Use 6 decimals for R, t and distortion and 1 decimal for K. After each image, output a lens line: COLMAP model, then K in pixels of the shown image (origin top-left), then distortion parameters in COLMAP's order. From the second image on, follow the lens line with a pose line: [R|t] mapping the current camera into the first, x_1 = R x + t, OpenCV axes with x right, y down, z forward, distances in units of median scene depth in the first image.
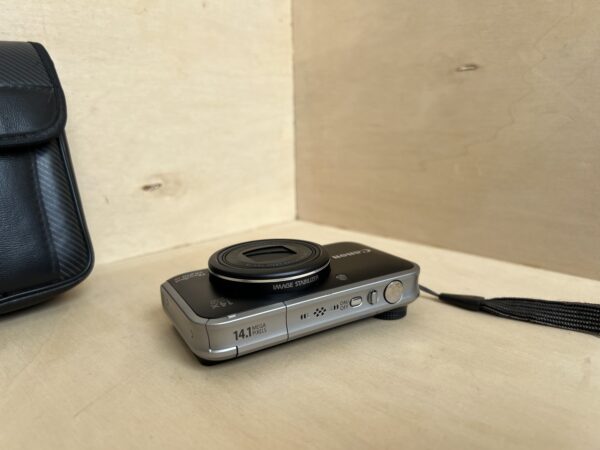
lens RADIAL K [[462.1, 0, 300.0], [0, 462.1, 225.0], [0, 0, 1]] dist [-0.002306, -0.033604]
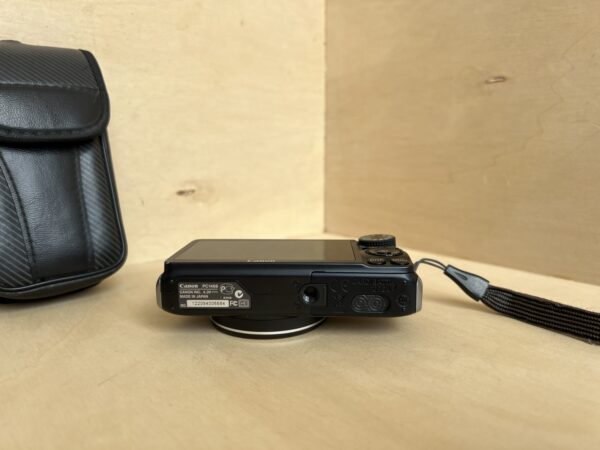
lens RADIAL K [[461.3, 0, 300.9], [0, 461.3, 223.5], [0, 0, 1]] dist [-0.002578, -0.026148]
pose [[0.997323, 0.026004, -0.068336, 0.014152], [-0.030576, 0.997303, -0.066727, 0.061011], [0.066417, 0.068637, 0.995428, -0.016762]]
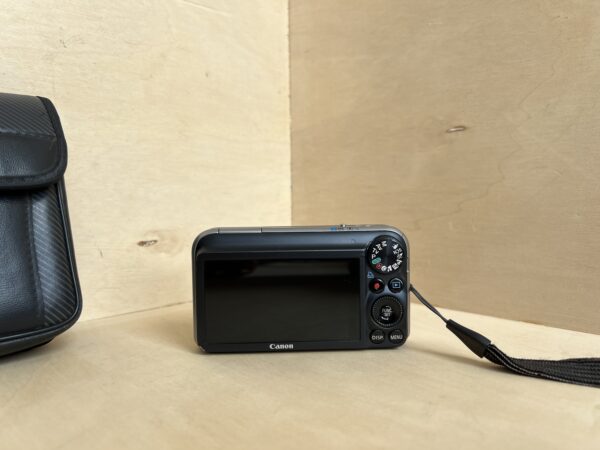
lens RADIAL K [[458.4, 0, 299.3], [0, 458.4, 227.1], [0, 0, 1]] dist [0.001367, -0.029751]
pose [[0.999973, 0.007351, -0.000778, 0.011412], [-0.007375, 0.985103, -0.171809, 0.064847], [-0.000497, 0.171810, 0.985130, 0.017164]]
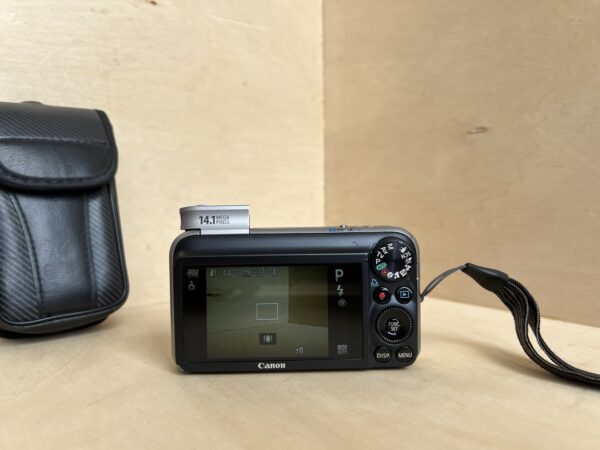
lens RADIAL K [[458.4, 0, 299.3], [0, 458.4, 227.1], [0, 0, 1]] dist [0.001367, -0.029751]
pose [[0.993397, 0.011800, -0.114121, 0.081801], [-0.031881, 0.983914, -0.175776, 0.093801], [0.110211, 0.178254, 0.977793, -0.063510]]
